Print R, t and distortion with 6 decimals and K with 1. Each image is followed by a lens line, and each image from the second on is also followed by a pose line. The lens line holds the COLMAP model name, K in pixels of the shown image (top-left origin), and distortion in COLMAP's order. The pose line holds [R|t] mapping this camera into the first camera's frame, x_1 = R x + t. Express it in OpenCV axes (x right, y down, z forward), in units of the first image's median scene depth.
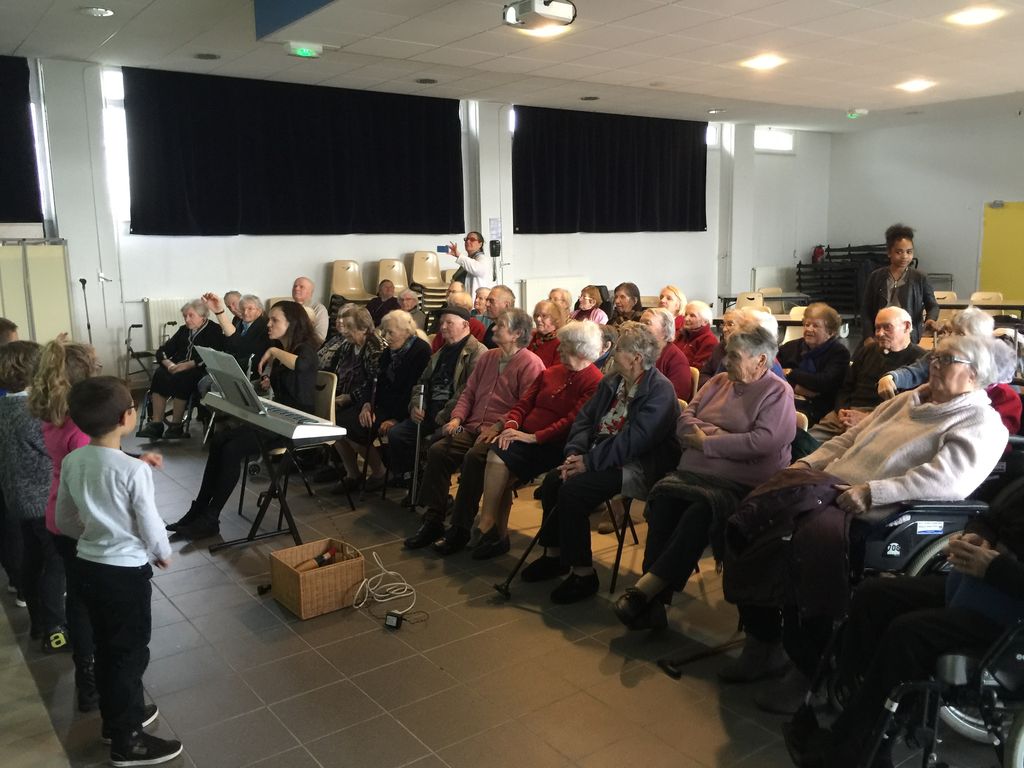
lens RADIAL K [[875.5, 0, 524.1], [0, 875.5, 388.1], [0, 0, 1]] dist [0.077501, -0.102009]
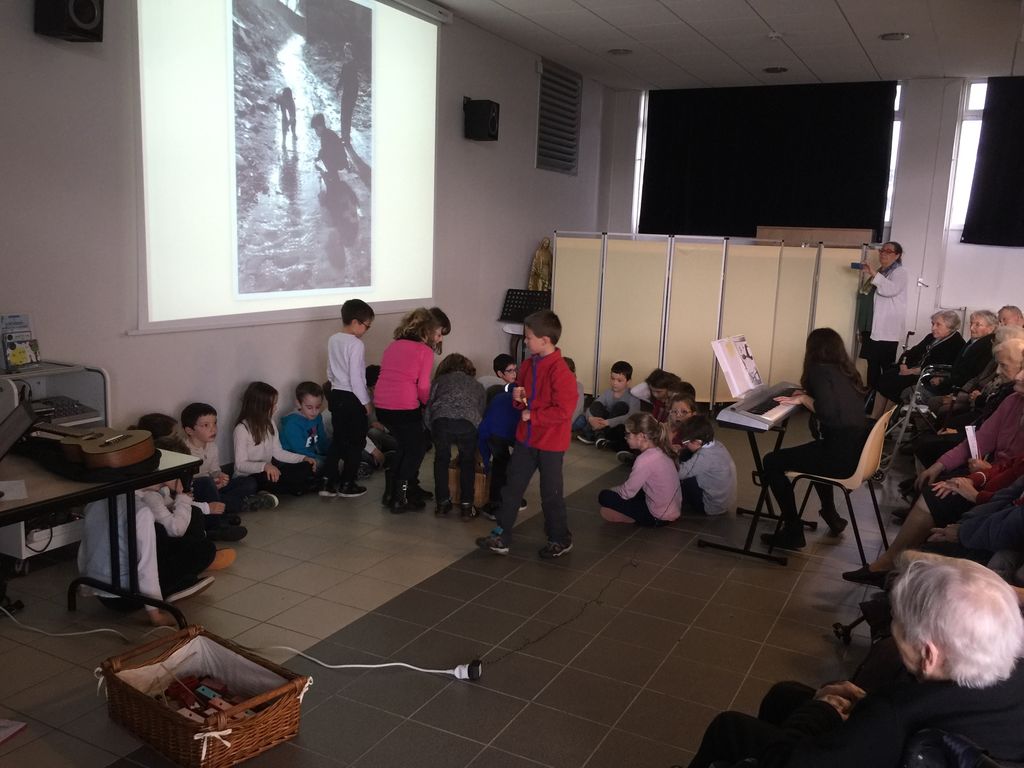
lens RADIAL K [[875.5, 0, 517.6], [0, 875.5, 389.0], [0, 0, 1]] dist [0.077501, -0.102009]
pose [[0.434817, 0.192956, -0.879603, 0.318606], [-0.201550, 0.972848, 0.113777, -0.029527], [0.877674, 0.127812, 0.461901, 0.129555]]
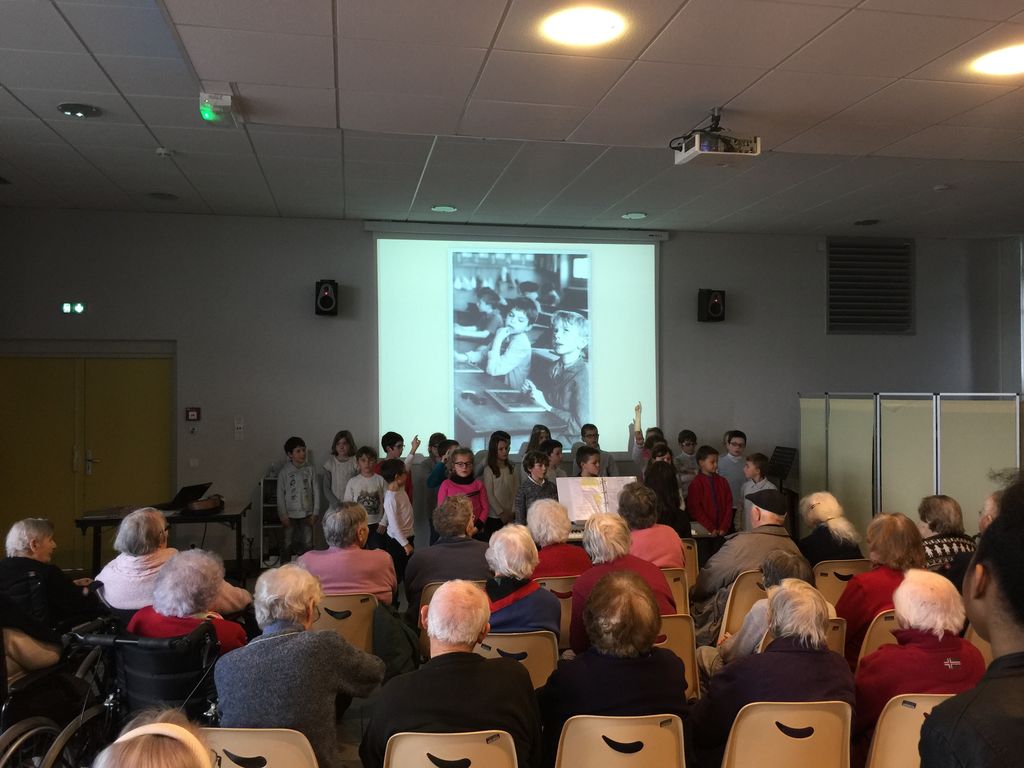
lens RADIAL K [[875.5, 0, 512.6], [0, 875.5, 388.1], [0, 0, 1]] dist [0.077501, -0.102009]
pose [[-0.439909, 0.022530, -0.897760, 0.571538], [-0.138180, 0.986082, 0.092456, -0.170176], [0.887348, 0.164725, -0.430673, 0.827684]]
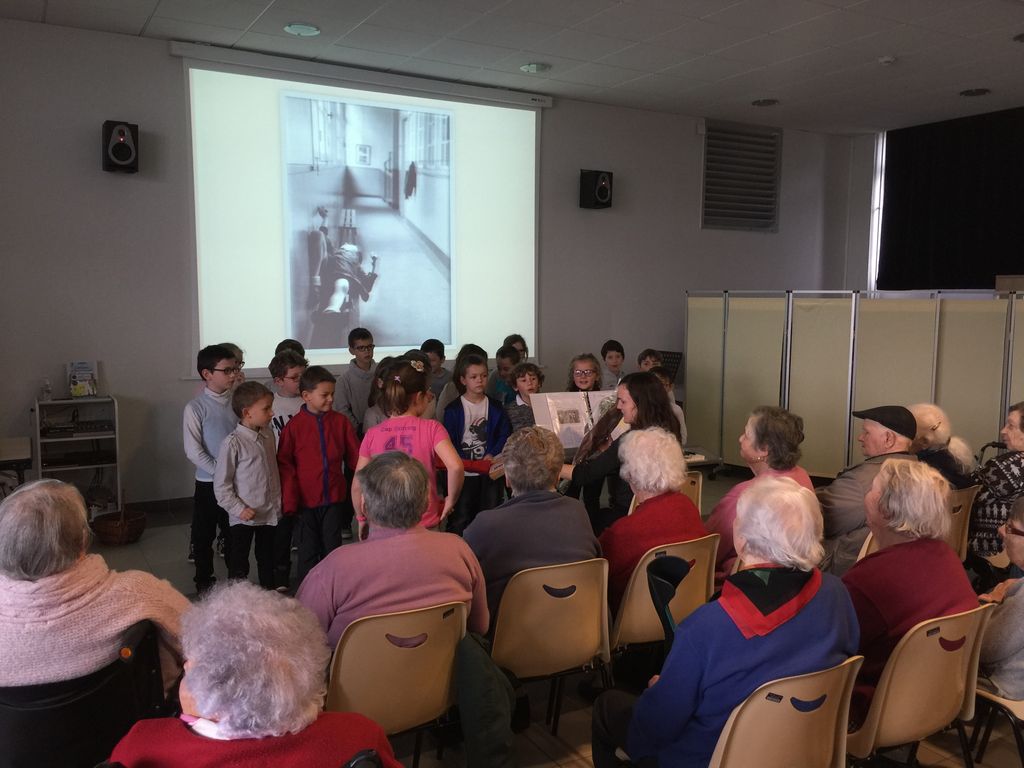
lens RADIAL K [[875.5, 0, 512.8], [0, 875.5, 385.3], [0, 0, 1]] dist [0.077501, -0.102009]
pose [[-0.129975, 0.119278, -0.984317, 0.433798], [-0.171343, 0.975100, 0.140786, -0.109599], [0.976600, 0.186954, -0.106301, 0.584988]]
